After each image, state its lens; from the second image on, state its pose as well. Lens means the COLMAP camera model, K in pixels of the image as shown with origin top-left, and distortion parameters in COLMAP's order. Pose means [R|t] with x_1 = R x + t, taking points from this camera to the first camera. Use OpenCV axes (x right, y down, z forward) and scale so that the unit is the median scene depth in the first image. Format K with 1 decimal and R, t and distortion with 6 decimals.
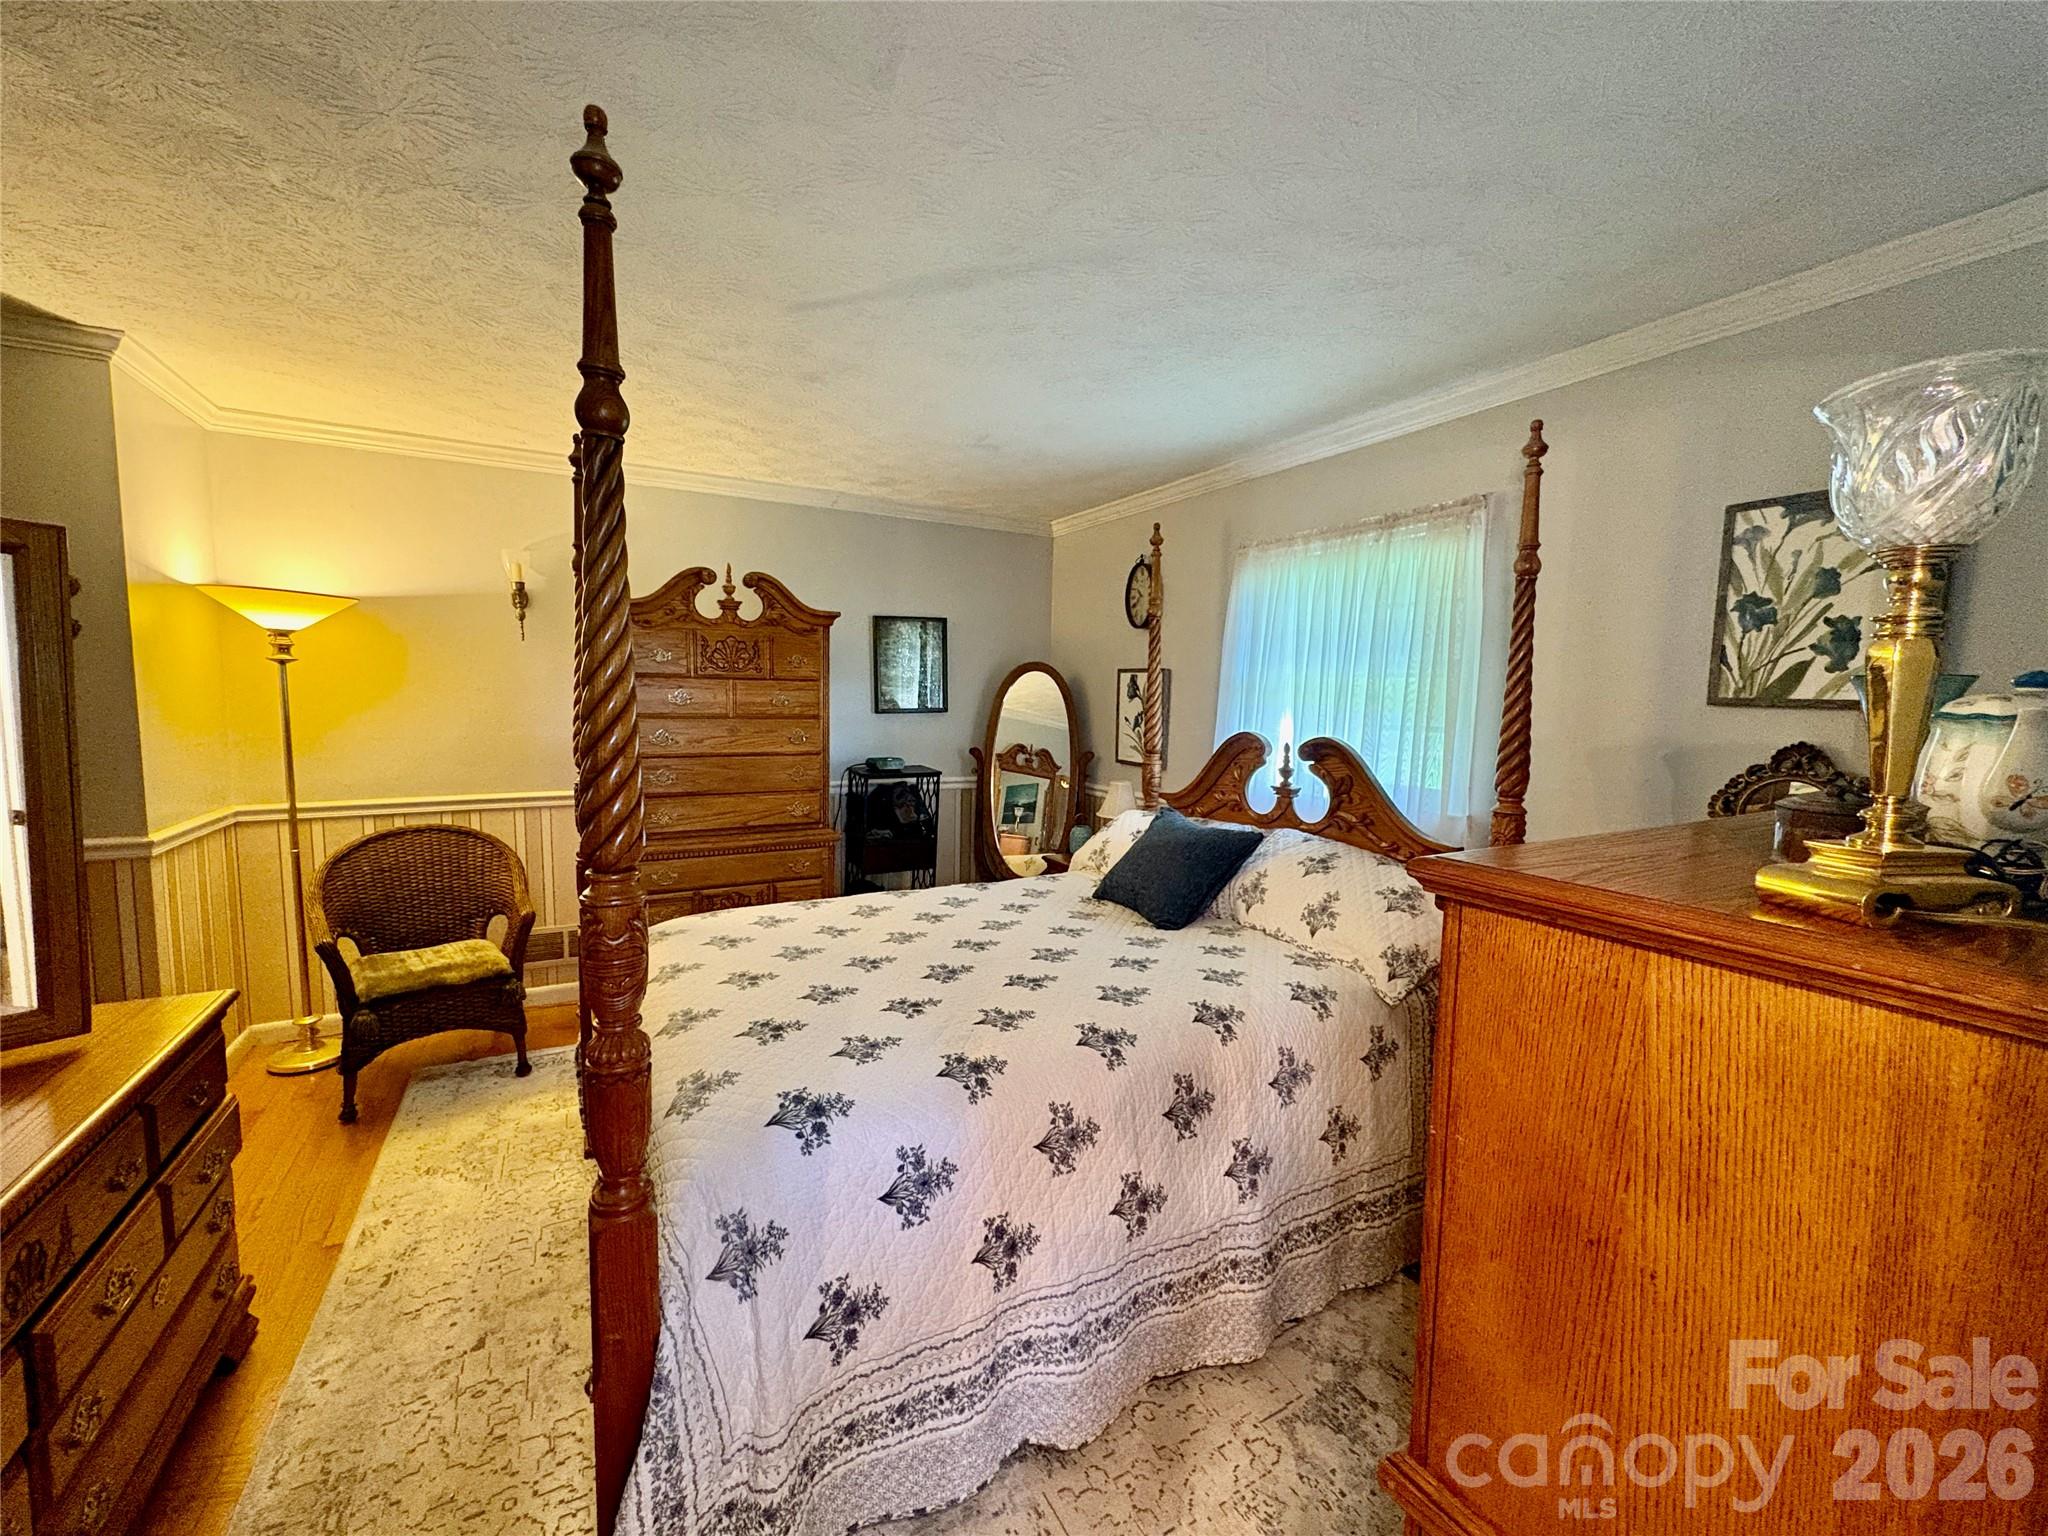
lens RADIAL K [[810.6, 0, 1025.0], [0, 810.6, 765.3], [0, 0, 1]] dist [0.000586, -0.000078]
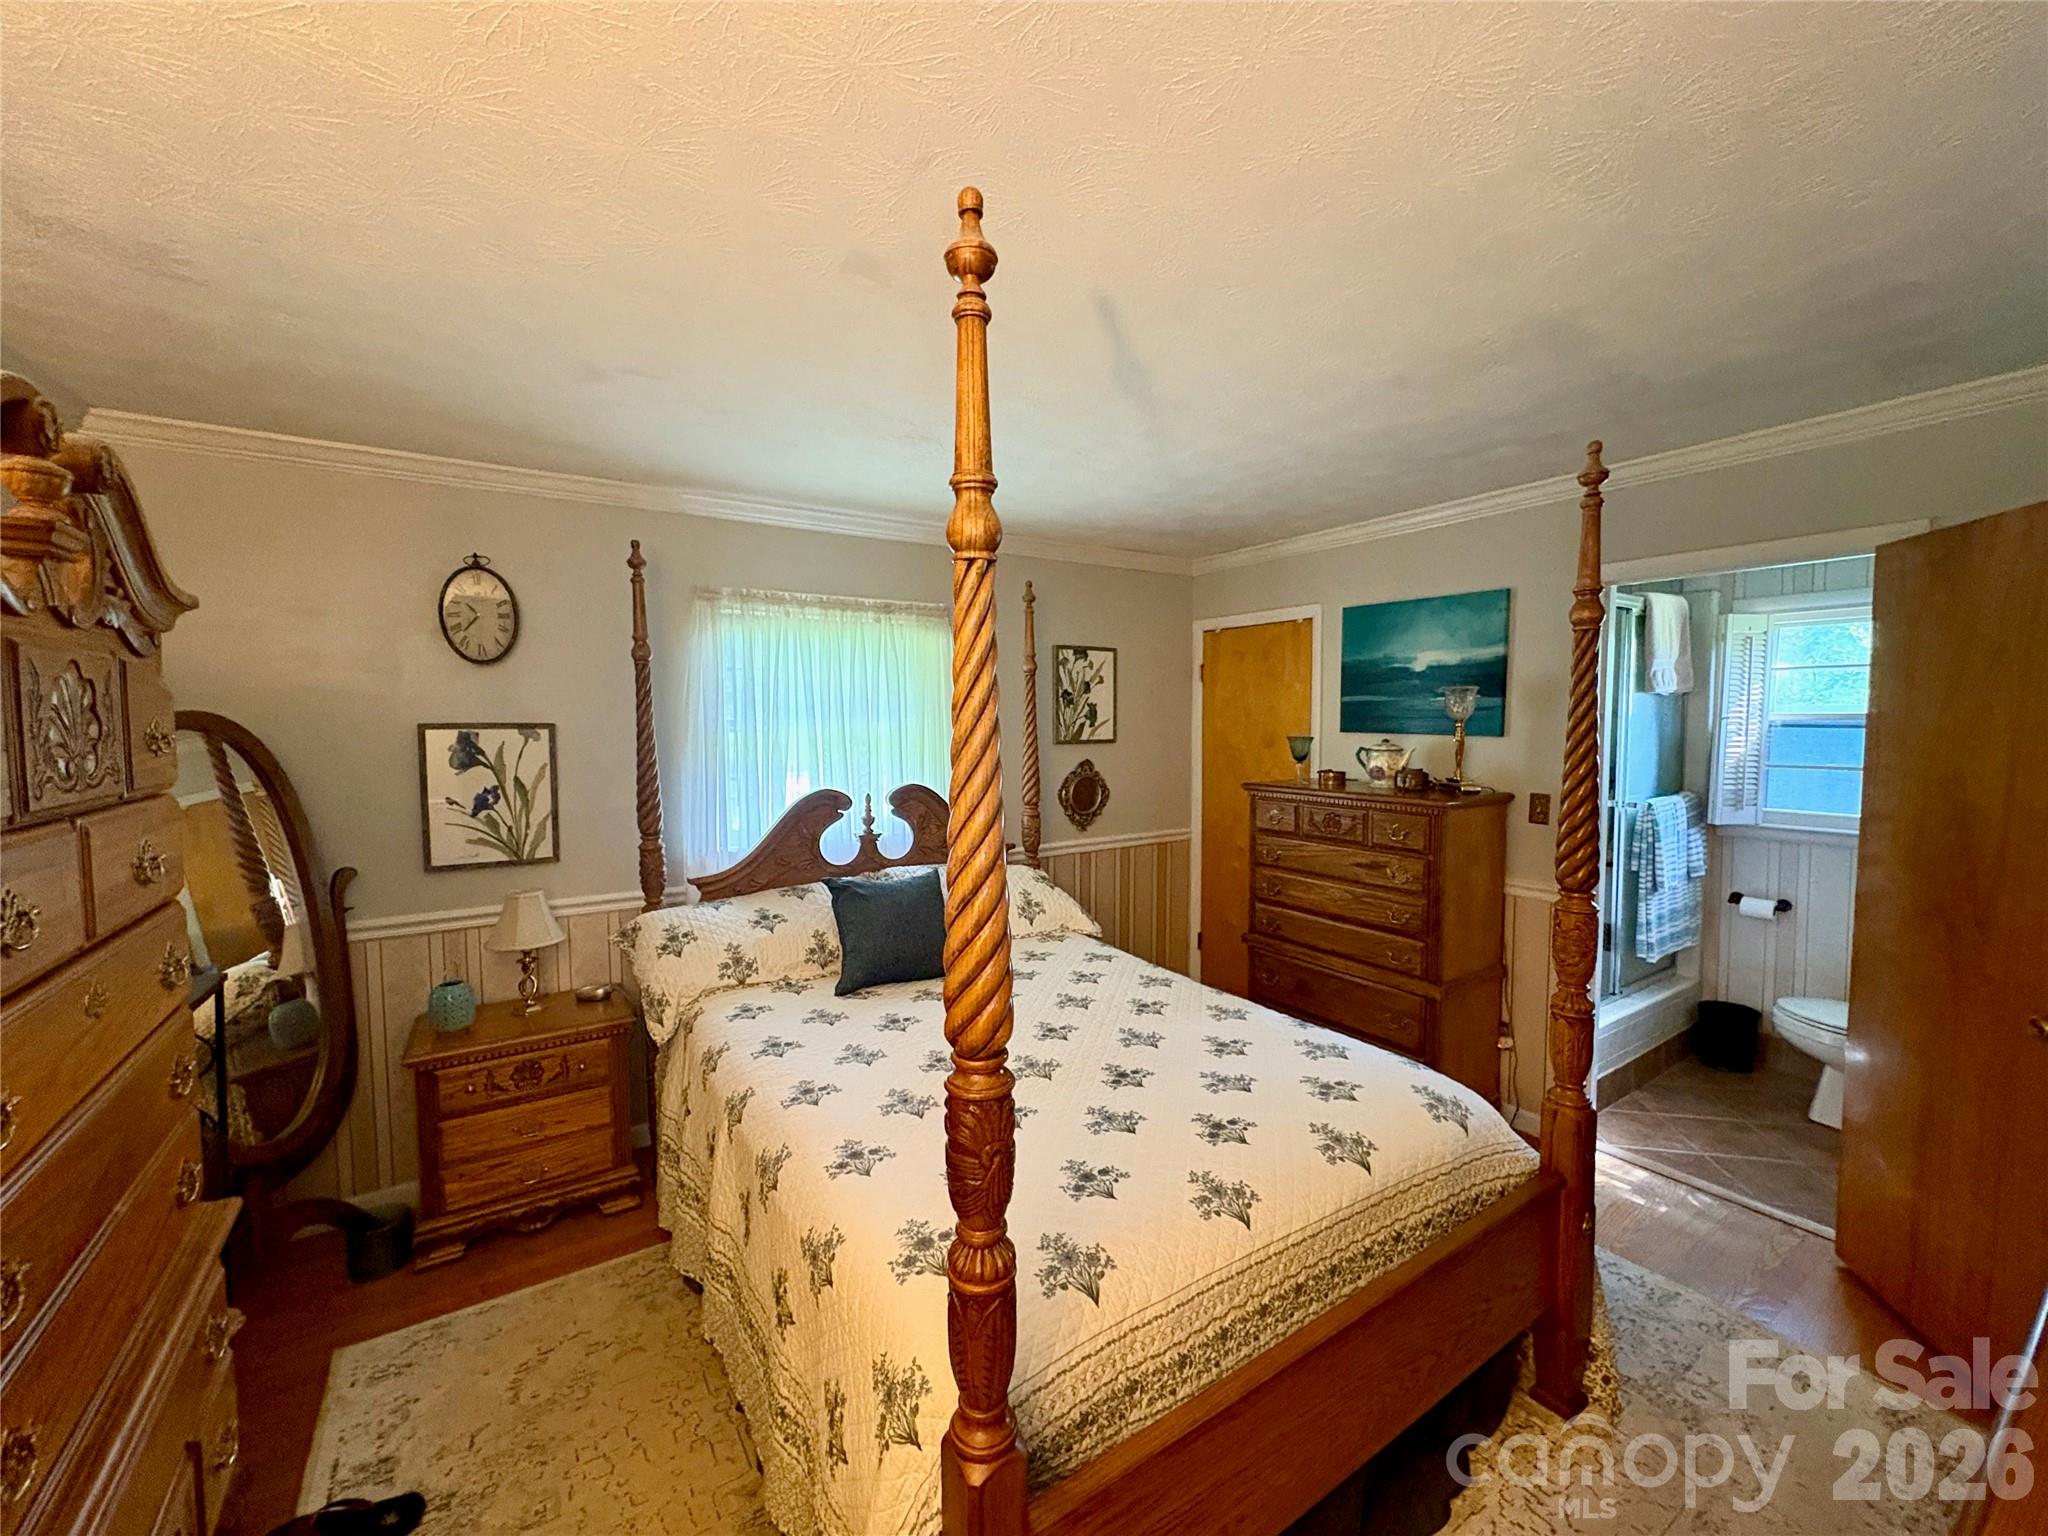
lens RADIAL K [[810.6, 0, 1025.0], [0, 810.6, 765.3], [0, 0, 1]] dist [0.000586, -0.000078]
pose [[-0.063735, -0.078892, 0.994844, -1.052488], [0.095645, 0.991799, 0.084778, -0.186555], [-0.993373, 0.100555, -0.055667, 1.123599]]
